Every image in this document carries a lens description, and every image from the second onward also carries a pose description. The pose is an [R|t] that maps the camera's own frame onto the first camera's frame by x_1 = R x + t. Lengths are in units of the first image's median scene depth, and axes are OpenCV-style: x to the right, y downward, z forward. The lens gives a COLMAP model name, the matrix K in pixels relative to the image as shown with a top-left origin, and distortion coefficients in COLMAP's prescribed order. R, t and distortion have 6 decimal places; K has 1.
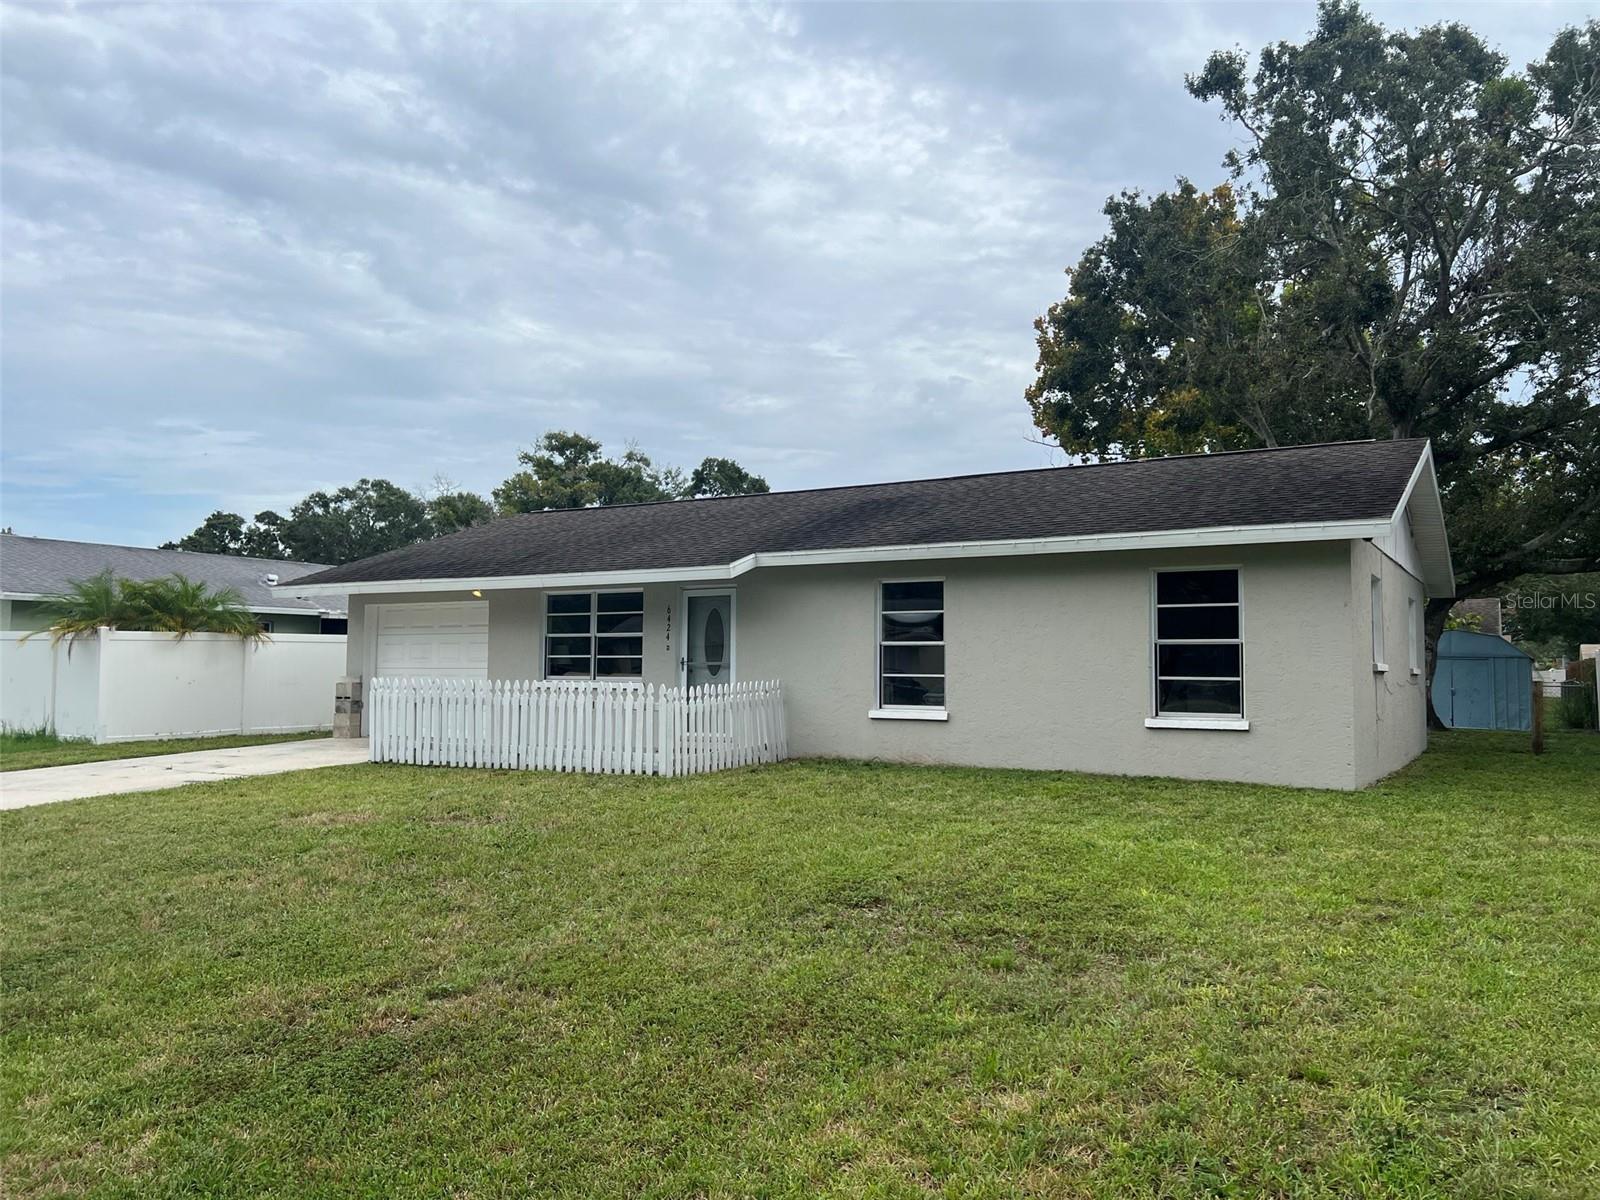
lens RADIAL K [[1192.1, 0, 795.4], [0, 1192.1, 595.4], [0, 0, 1]] dist [0.142235, -0.224119]
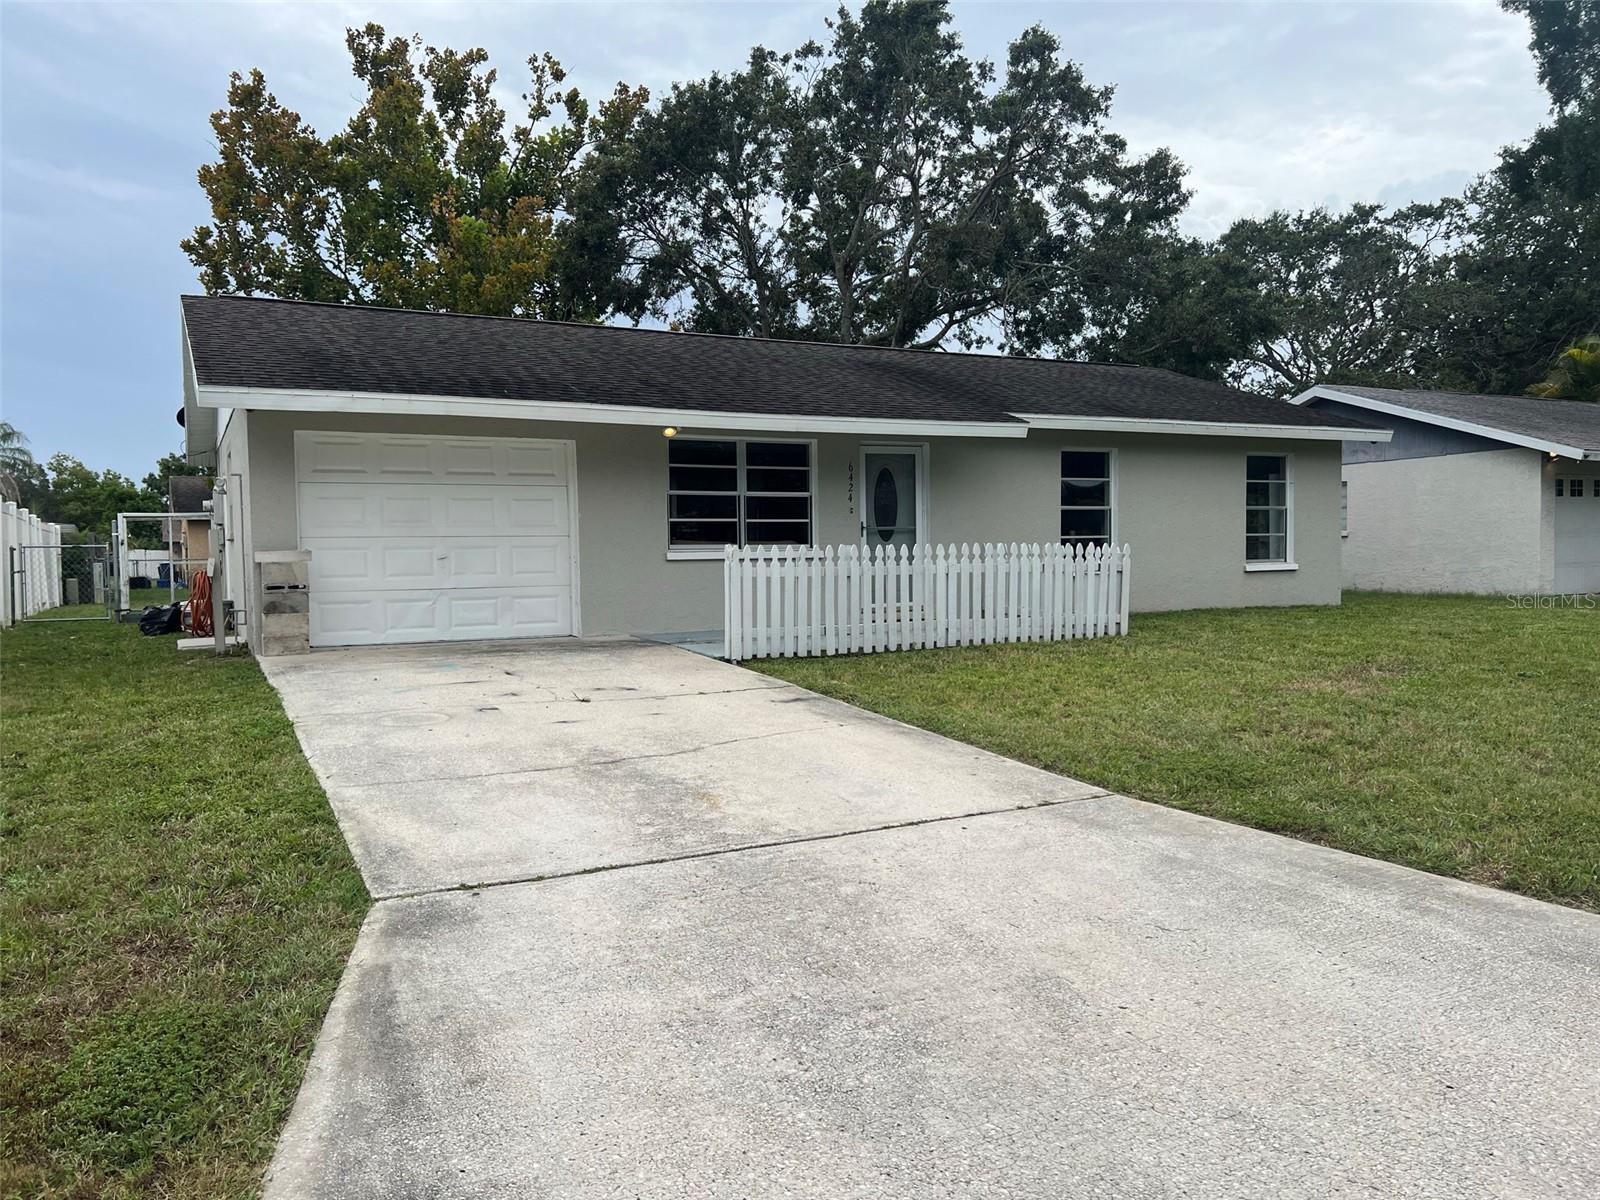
lens RADIAL K [[1192.1, 0, 795.4], [0, 1192.1, 595.4], [0, 0, 1]] dist [0.142235, -0.224119]
pose [[0.520049, -0.046915, 0.852847, -0.880013], [-0.037715, 0.996255, 0.077801, 0.039091], [-0.853303, -0.072626, 0.516332, 0.566251]]
